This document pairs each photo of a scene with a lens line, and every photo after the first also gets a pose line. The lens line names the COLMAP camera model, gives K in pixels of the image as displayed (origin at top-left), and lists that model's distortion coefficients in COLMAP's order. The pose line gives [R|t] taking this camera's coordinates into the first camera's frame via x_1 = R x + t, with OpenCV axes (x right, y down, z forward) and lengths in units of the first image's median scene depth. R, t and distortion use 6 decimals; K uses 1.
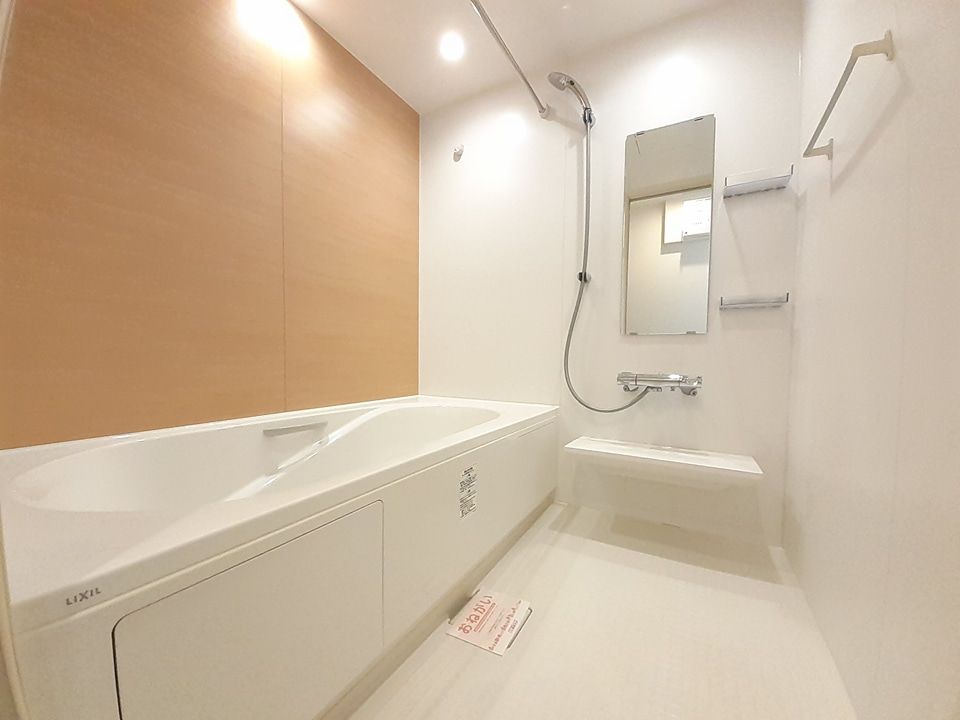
lens RADIAL K [[380.0, 0, 468.0], [0, 380.0, 371.6], [0, 0, 1]] dist [0.000972, 0.000024]
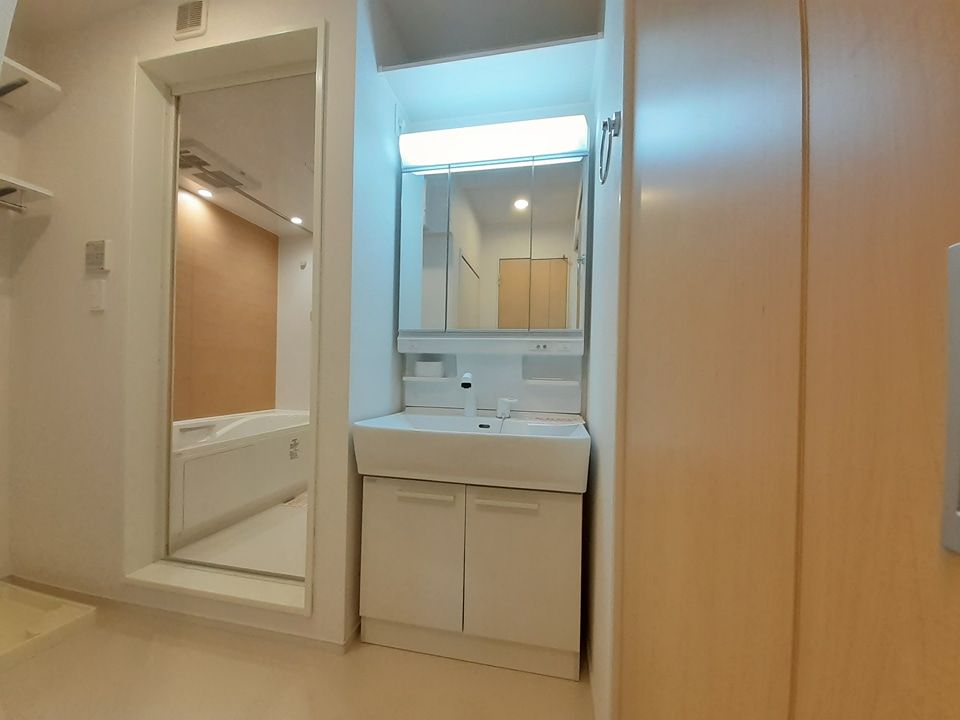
lens RADIAL K [[380.0, 0, 468.0], [0, 380.0, 371.6], [0, 0, 1]] dist [0.000972, 0.000024]
pose [[0.952774, 0.006973, 0.303600, 0.202714], [0.001638, 0.999604, -0.028099, -0.059148], [-0.303676, 0.027270, 0.952385, -1.032530]]
